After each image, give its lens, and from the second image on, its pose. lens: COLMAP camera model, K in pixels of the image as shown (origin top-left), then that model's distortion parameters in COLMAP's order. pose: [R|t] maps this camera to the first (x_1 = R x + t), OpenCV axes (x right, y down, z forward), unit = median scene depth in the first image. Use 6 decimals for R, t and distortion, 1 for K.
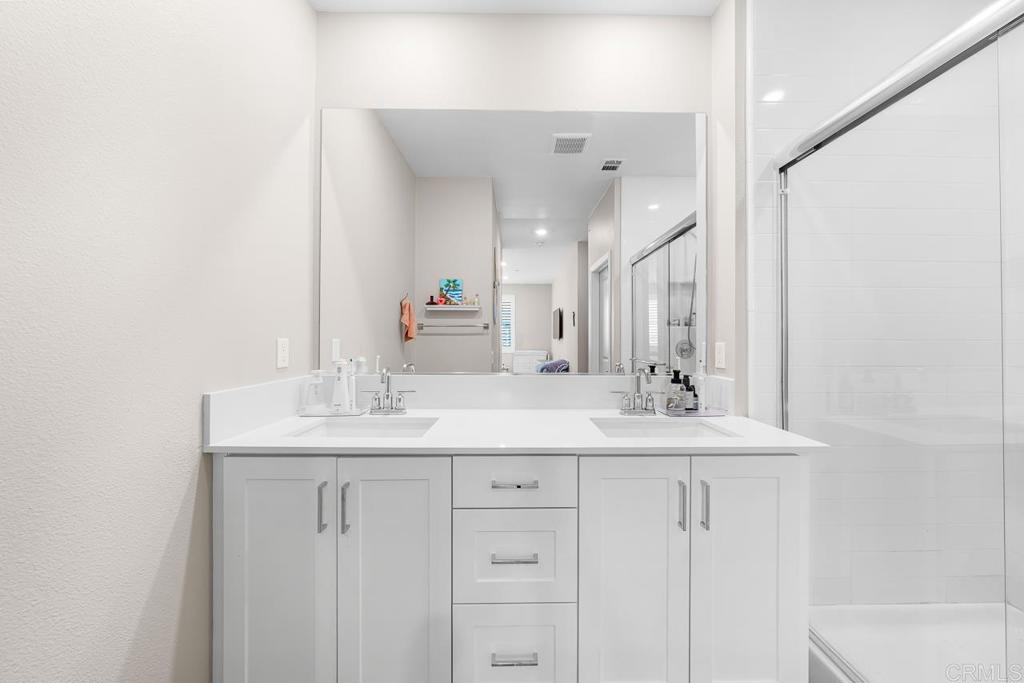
lens RADIAL K [[359.9, 0, 528.0], [0, 359.9, 339.0], [0, 0, 1]] dist [0.000579, -0.000015]
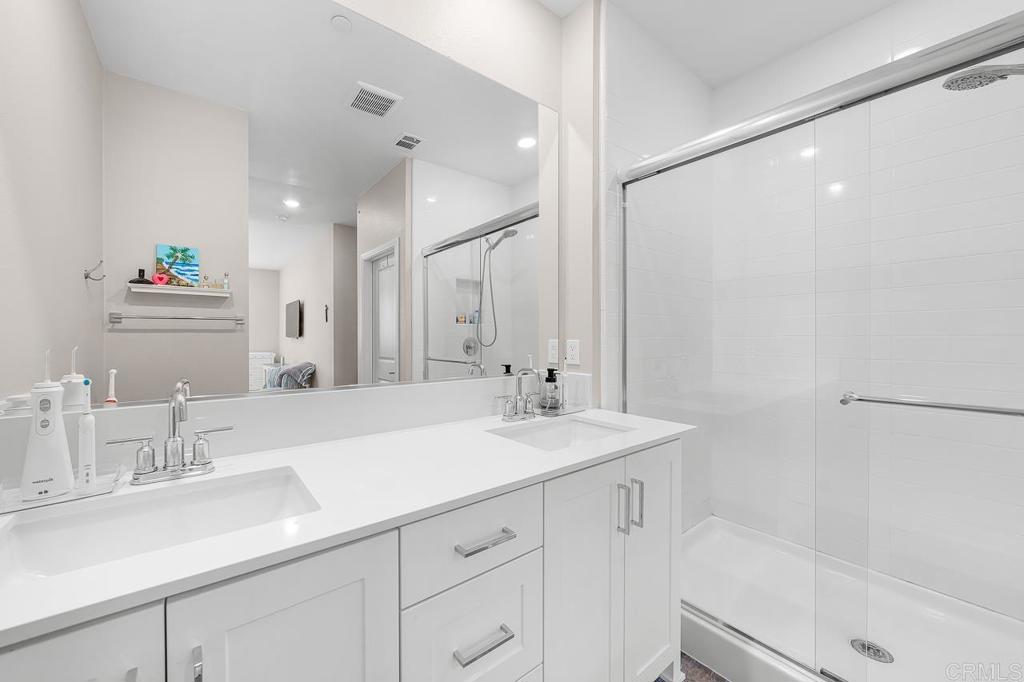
lens RADIAL K [[378.0, 0, 489.0], [0, 378.0, 338.5], [0, 0, 1]] dist [-0.000893, 0.000194]
pose [[0.829312, -0.006883, 0.558743, -0.262369], [0.004235, 0.999973, 0.006032, -0.001045], [-0.558769, -0.002636, 0.829319, 0.221811]]
